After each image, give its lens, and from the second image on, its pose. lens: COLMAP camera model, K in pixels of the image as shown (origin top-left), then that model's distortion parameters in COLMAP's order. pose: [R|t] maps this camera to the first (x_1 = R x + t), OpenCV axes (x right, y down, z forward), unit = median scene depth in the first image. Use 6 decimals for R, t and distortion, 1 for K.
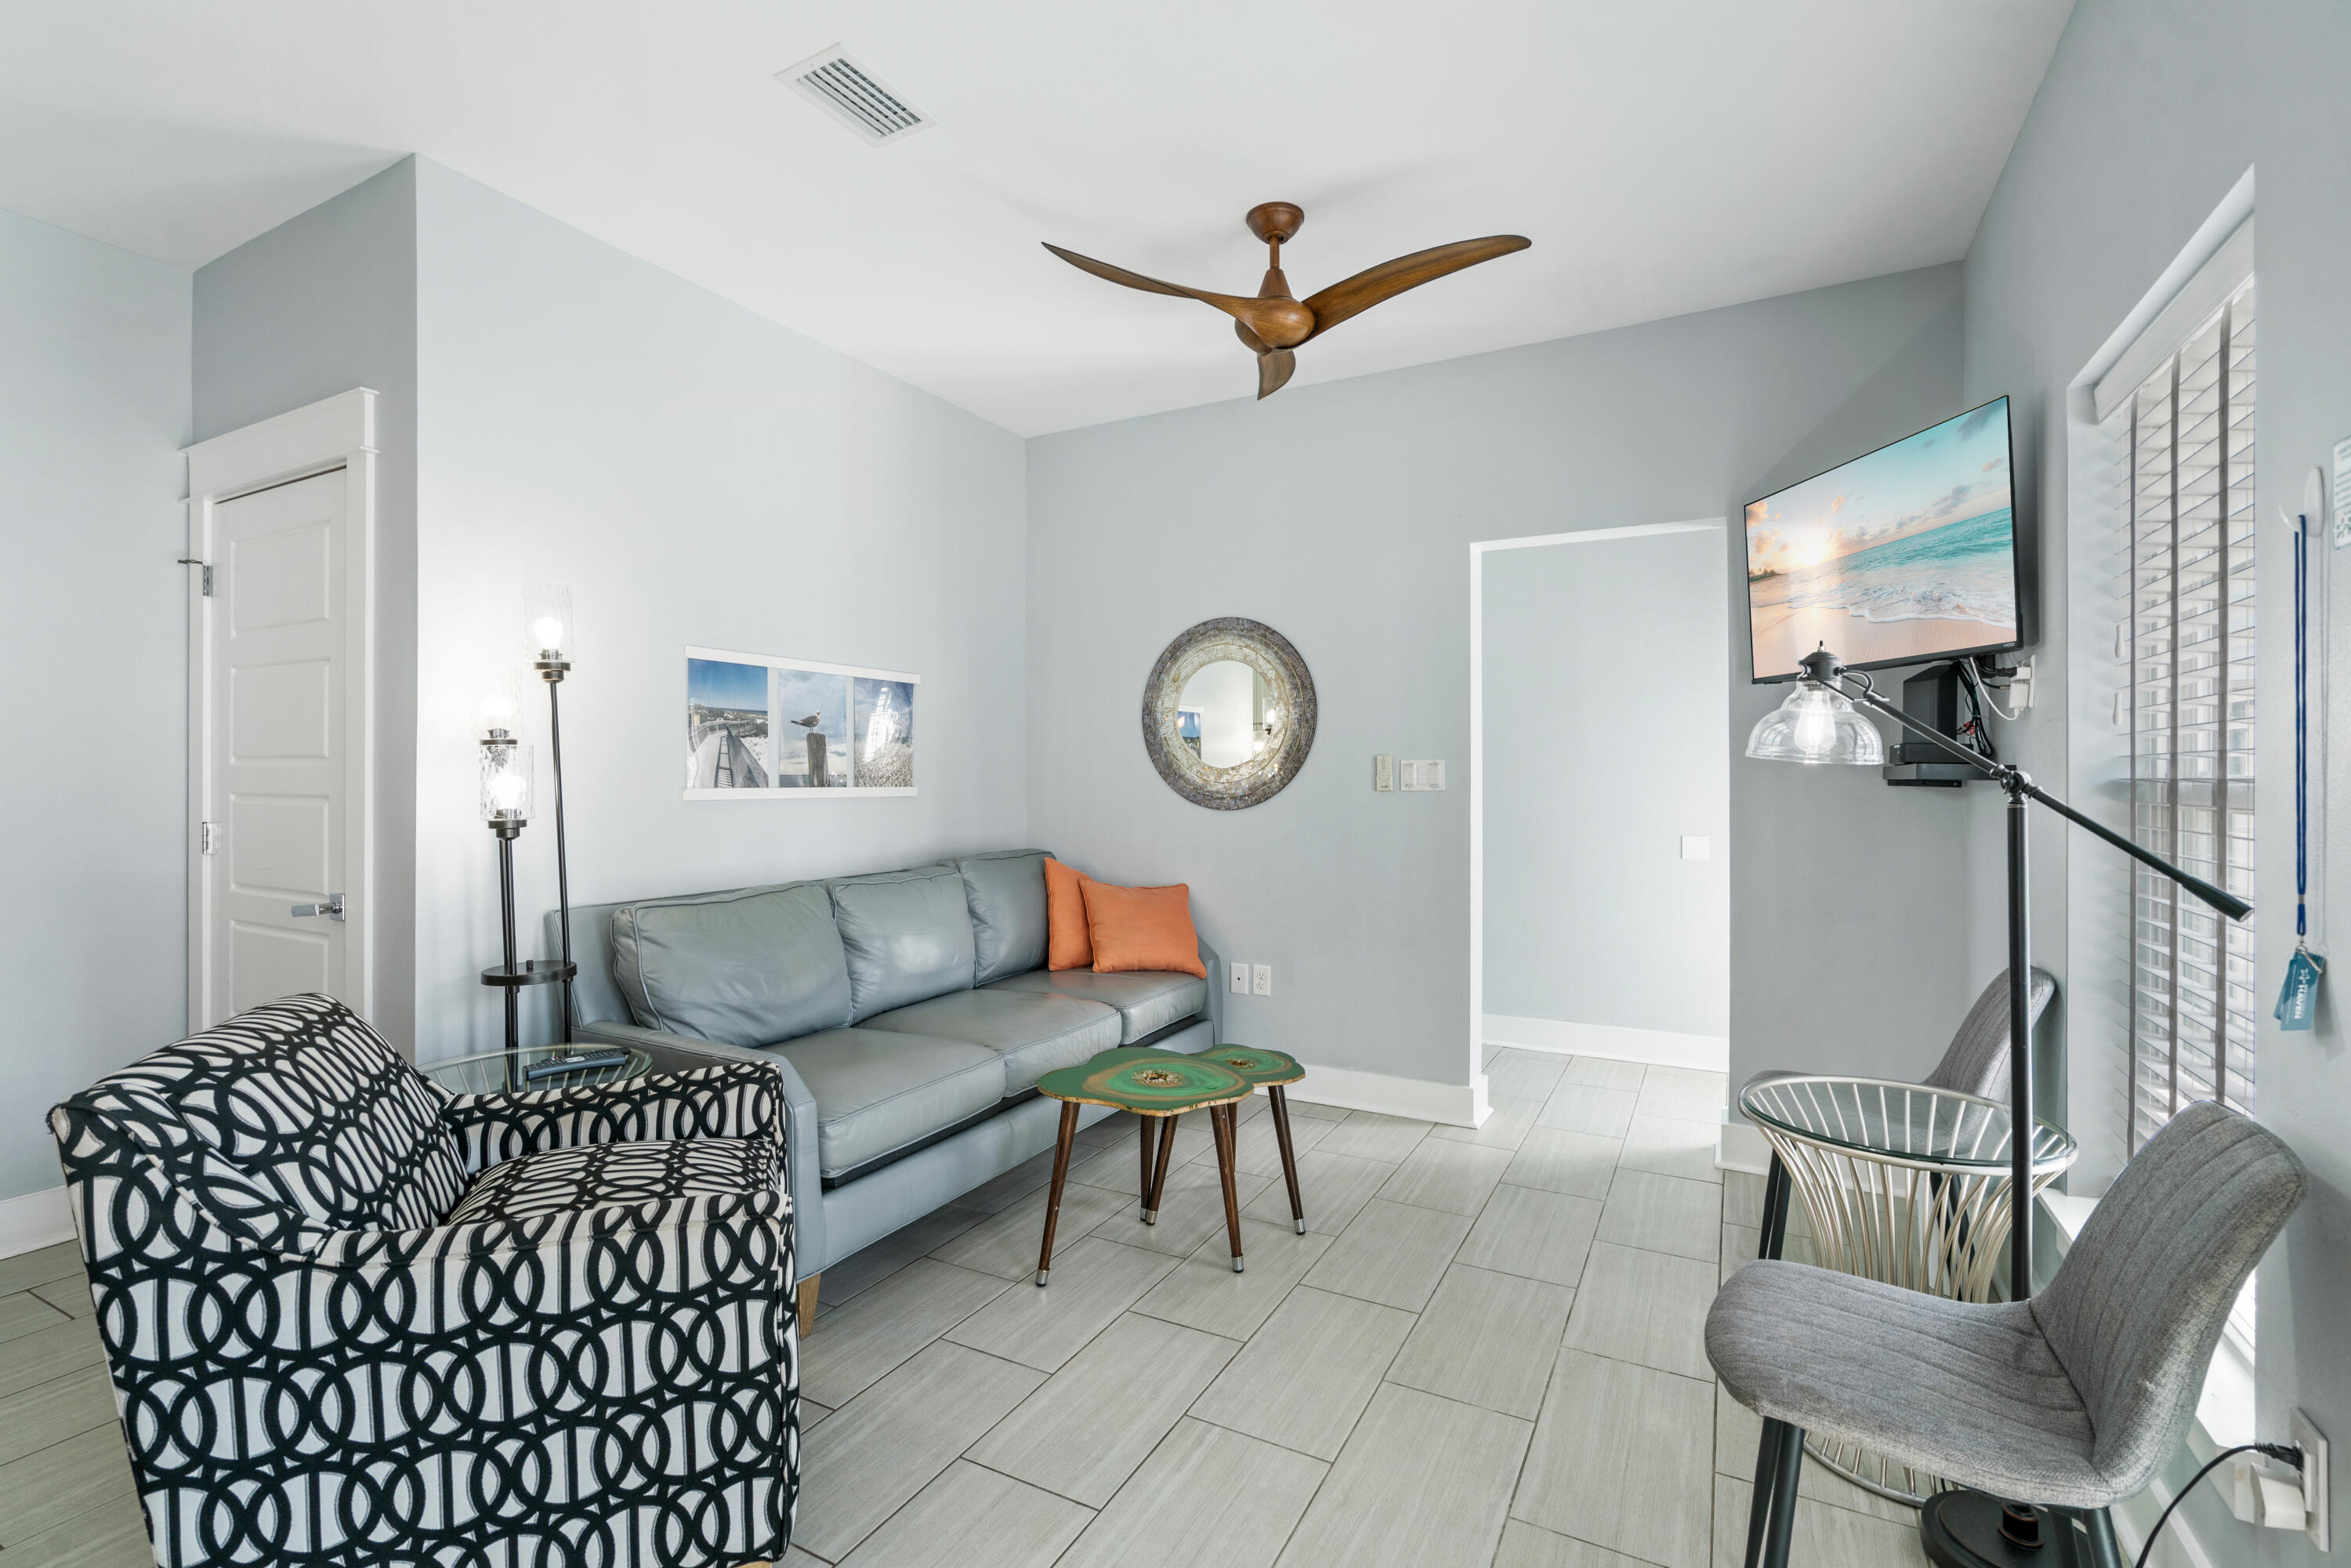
lens RADIAL K [[1058.6, 0, 1167.1], [0, 1058.6, 777.8], [0, 0, 1]] dist [-0.021414, 0.016258]
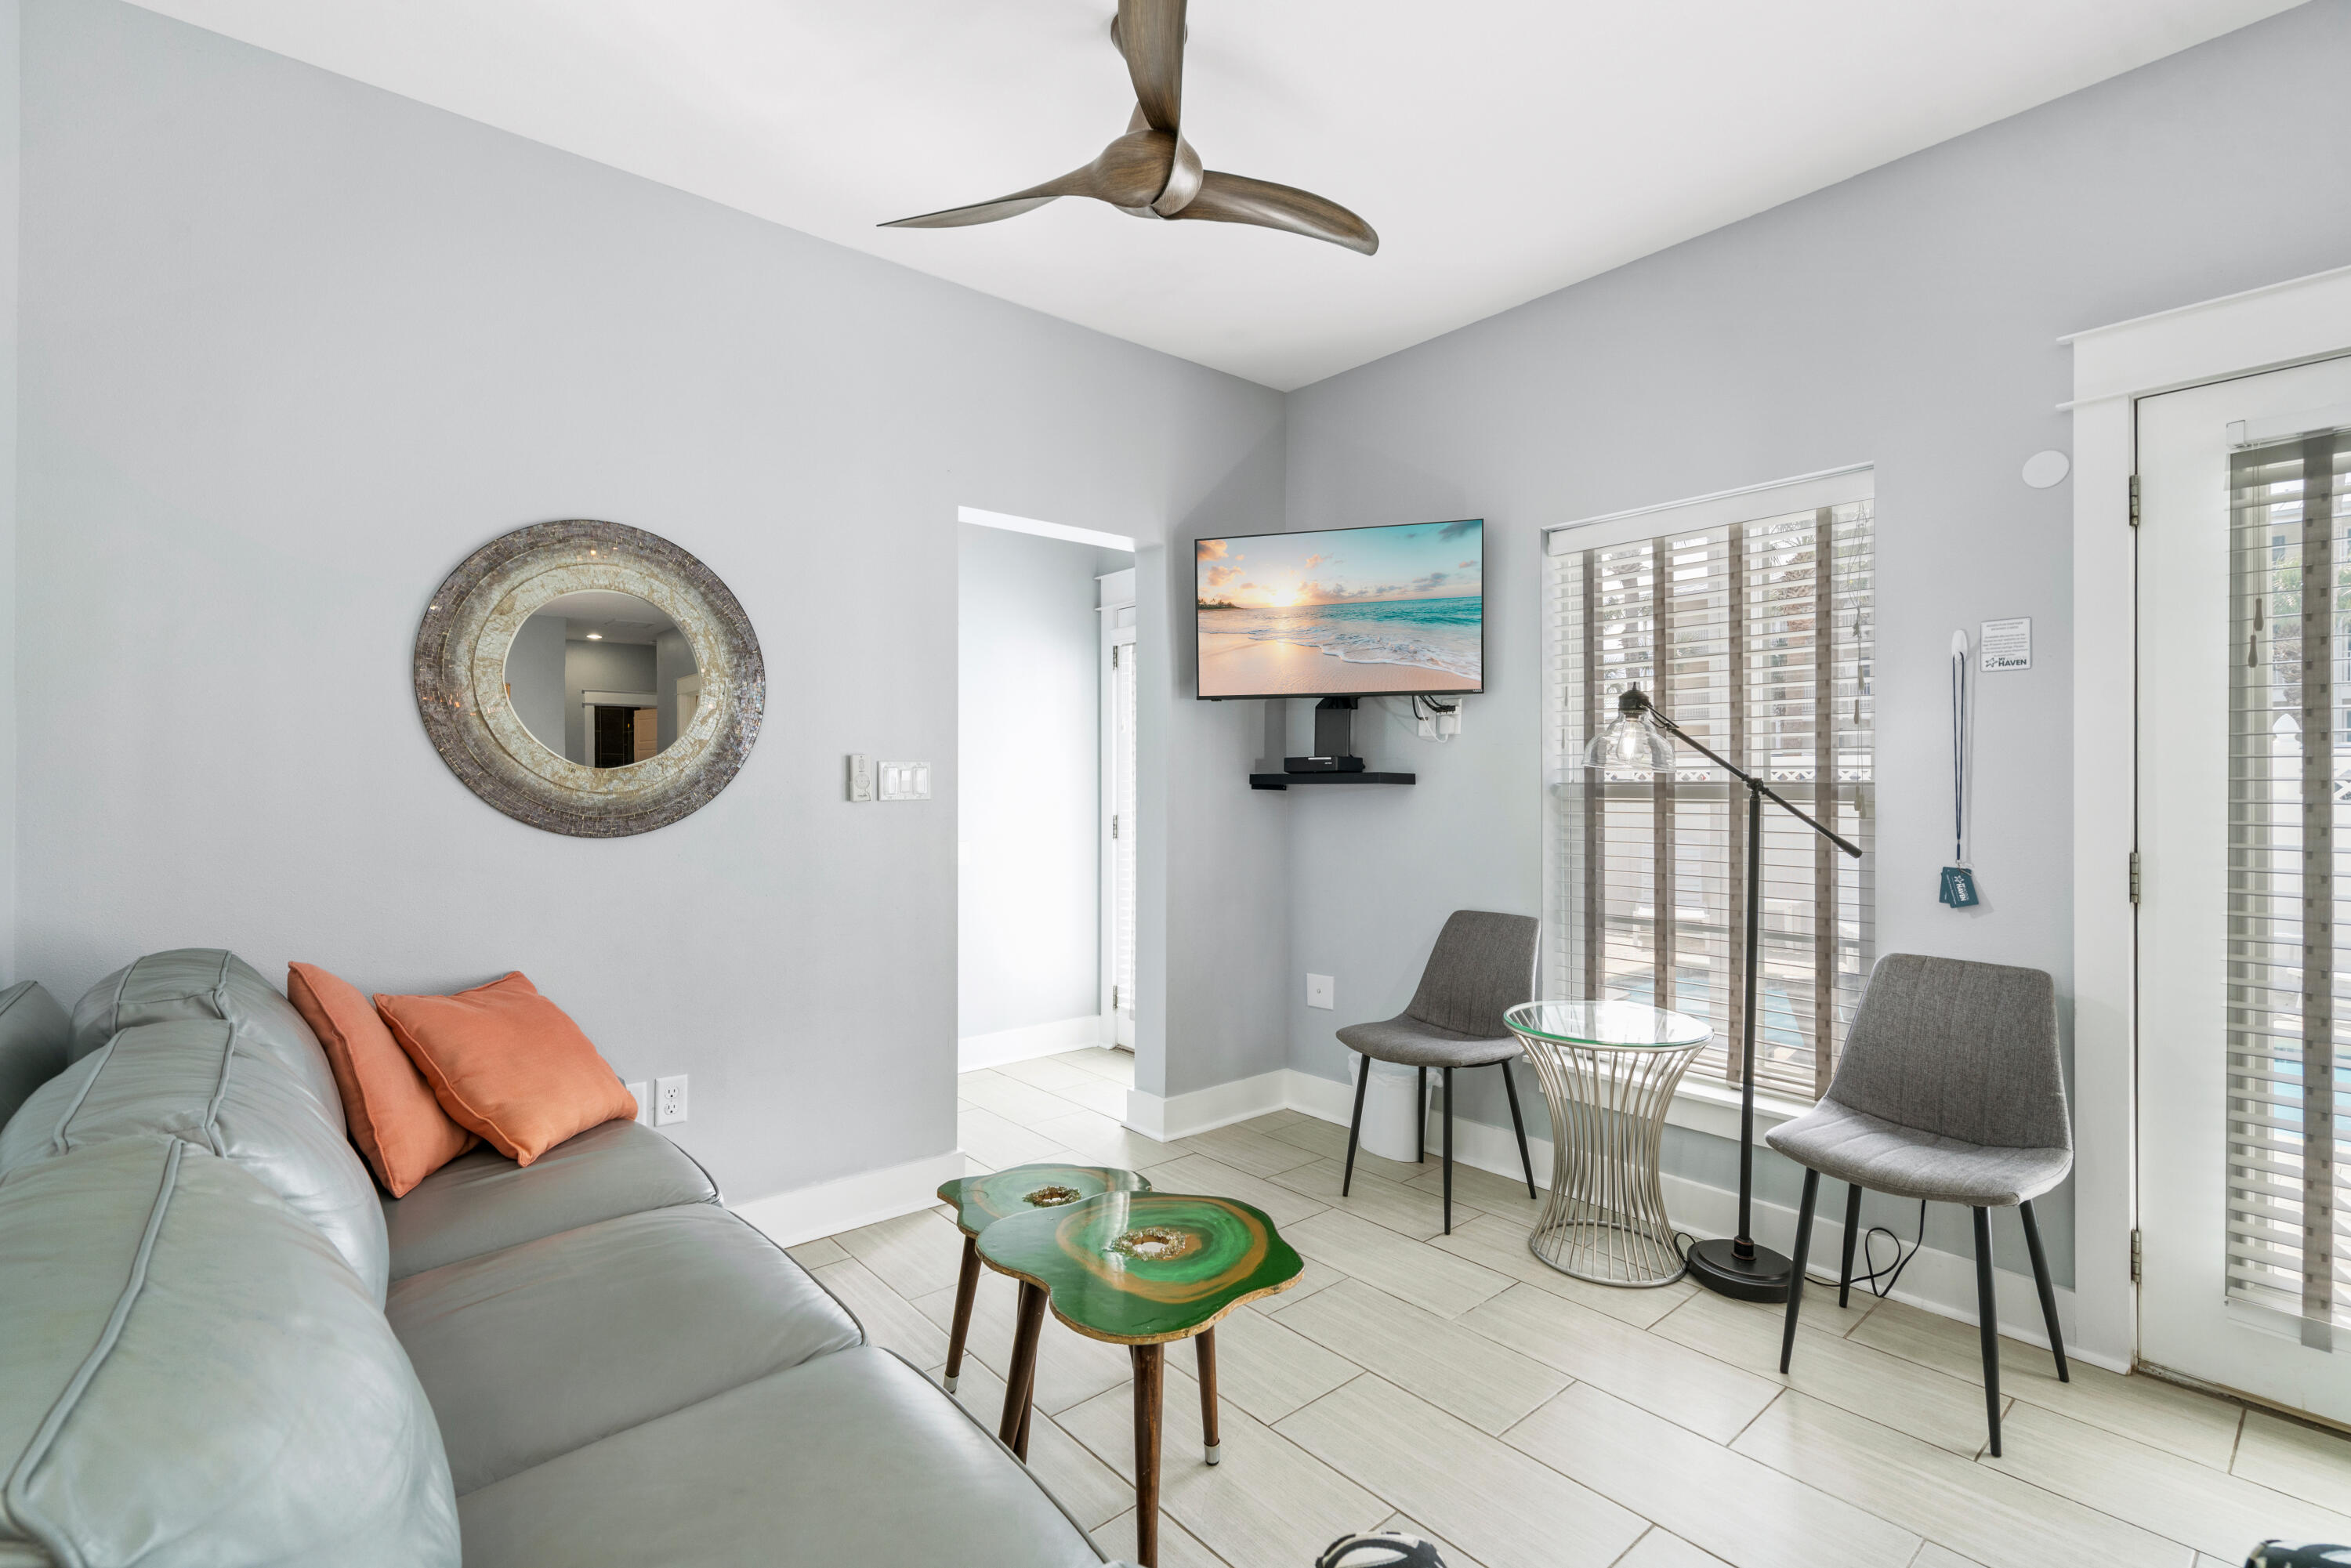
lens RADIAL K [[1058.6, 0, 1167.1], [0, 1058.6, 777.8], [0, 0, 1]] dist [-0.021414, 0.016258]
pose [[0.363912, 0.004662, 0.931422, -0.591881], [0.001752, 0.999982, -0.005690, -0.000025], [-0.931432, 0.003703, 0.363897, 0.726700]]
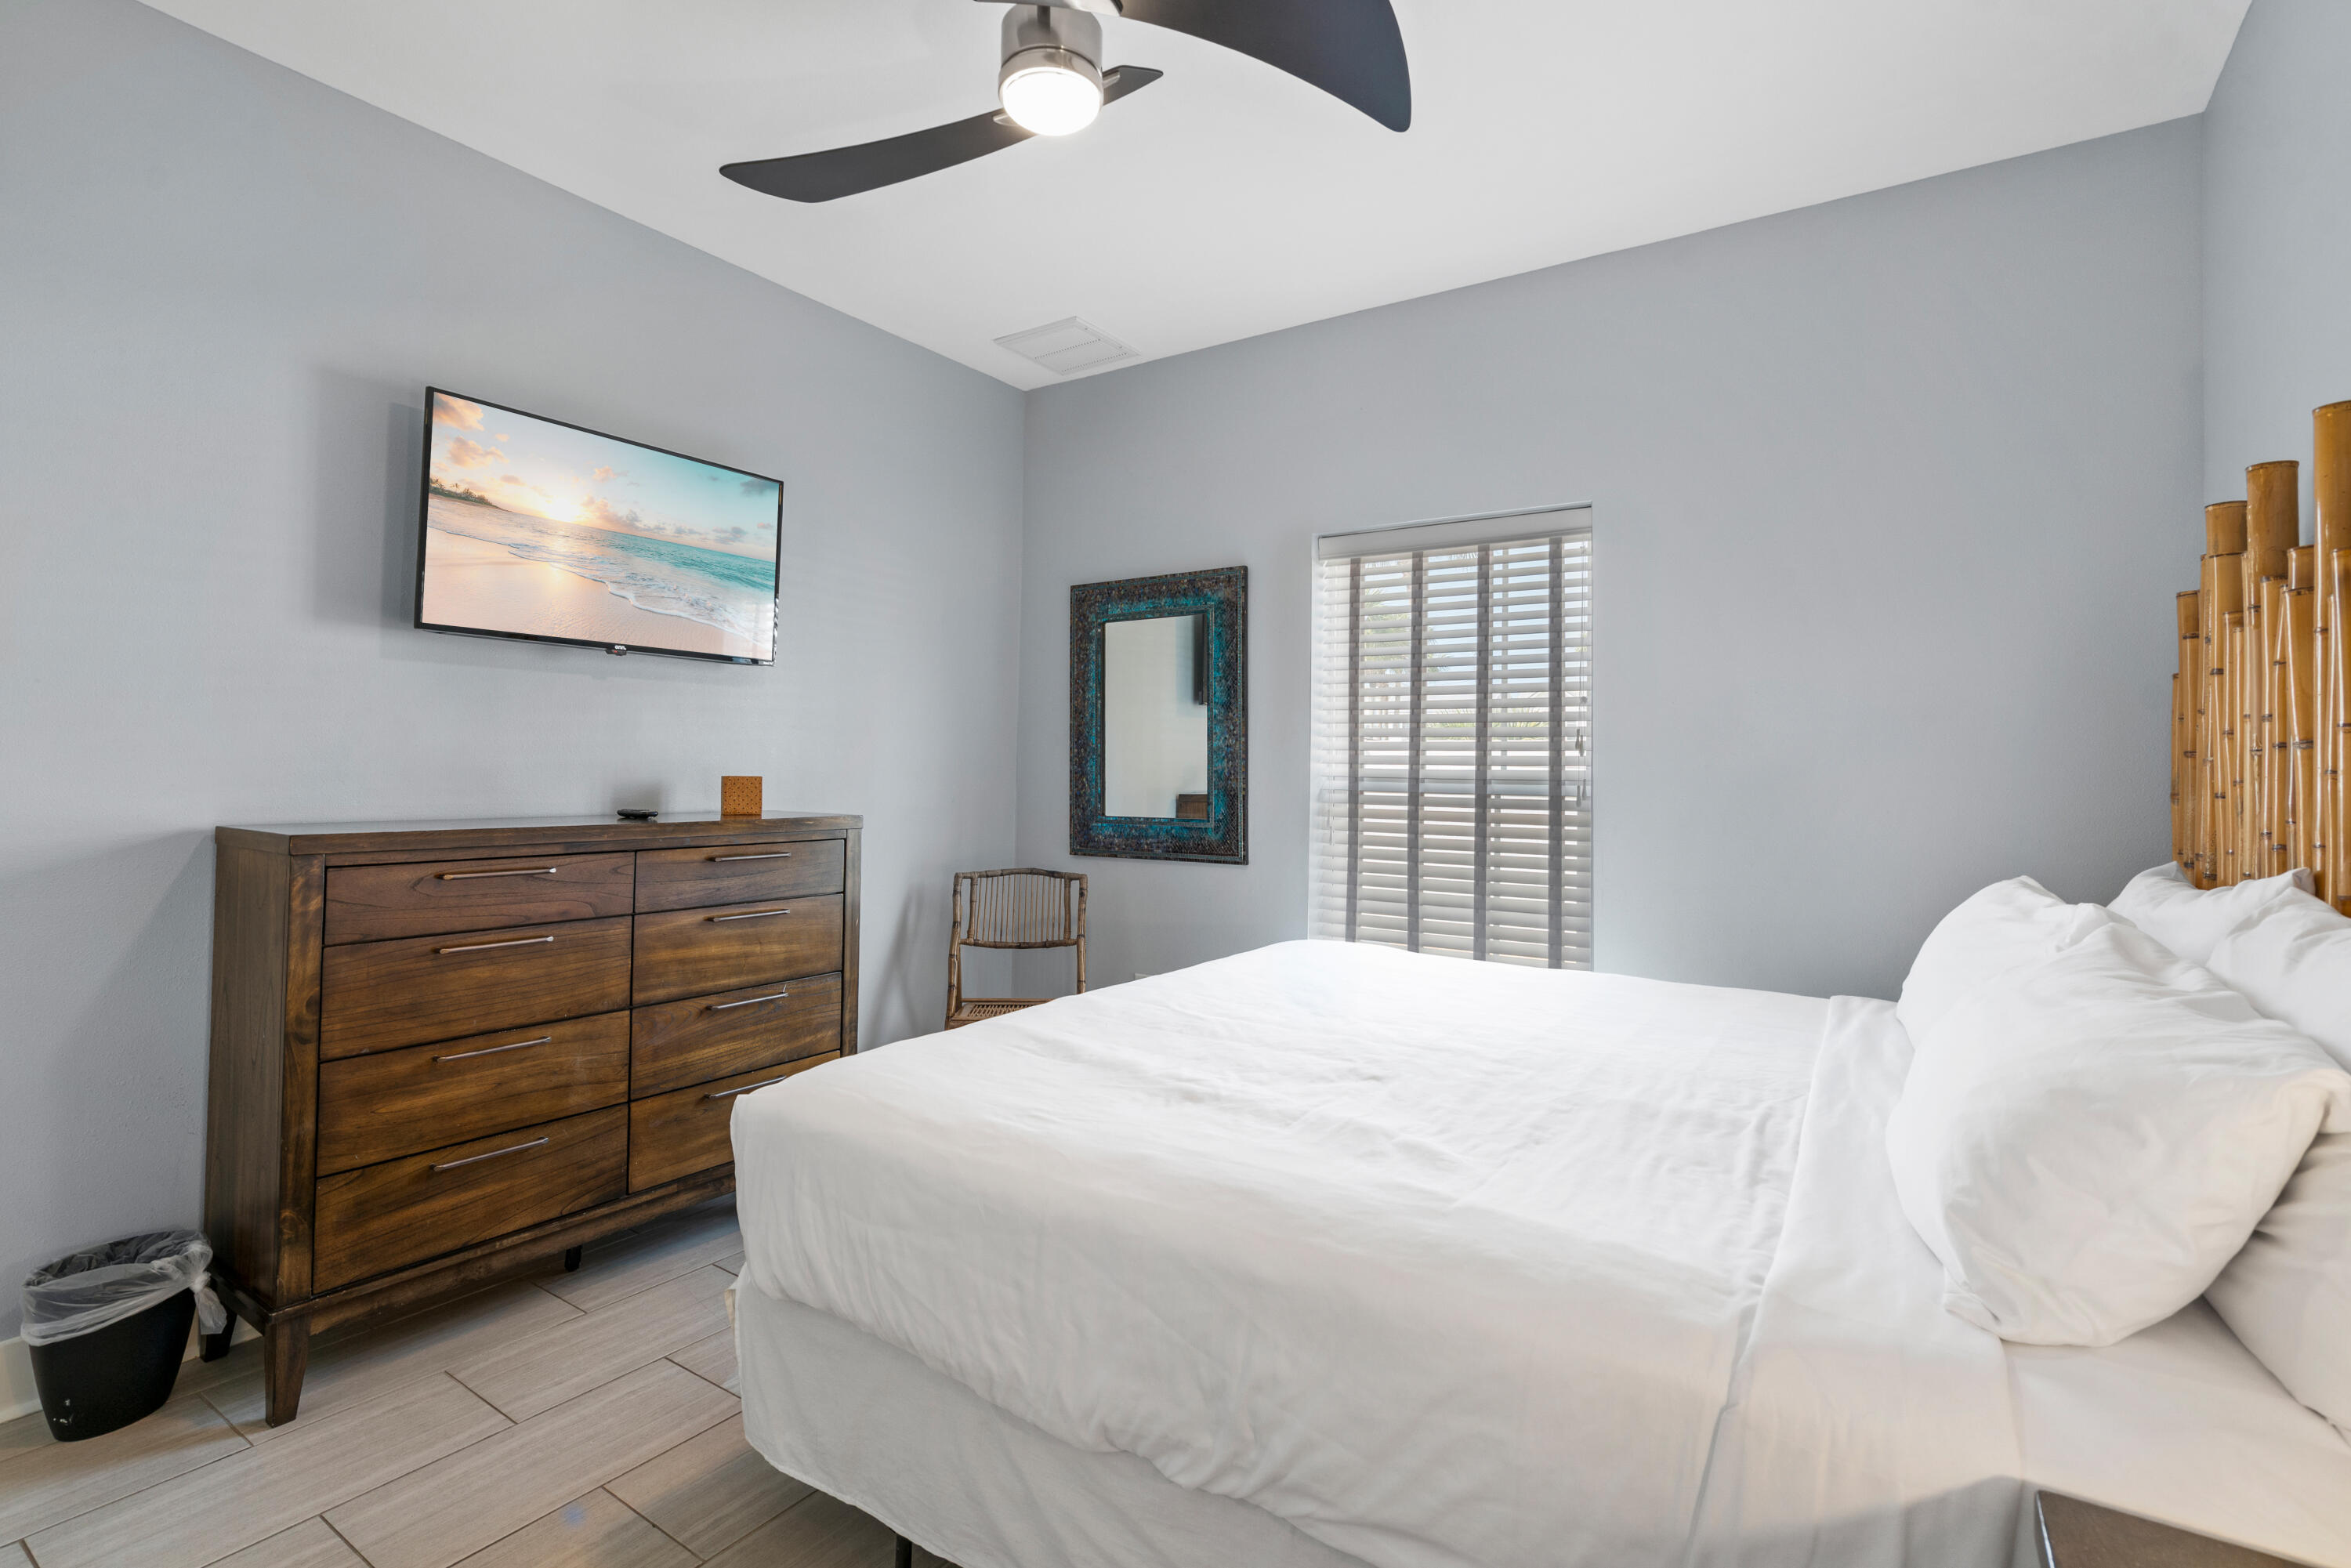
lens RADIAL K [[1058.6, 0, 1167.1], [0, 1058.6, 777.8], [0, 0, 1]] dist [-0.021414, 0.016258]
pose [[-0.801756, -0.006105, 0.597621, -0.370746], [-0.003686, 0.999979, 0.005269, 0.013660], [-0.597641, 0.002021, -0.801762, 1.503338]]
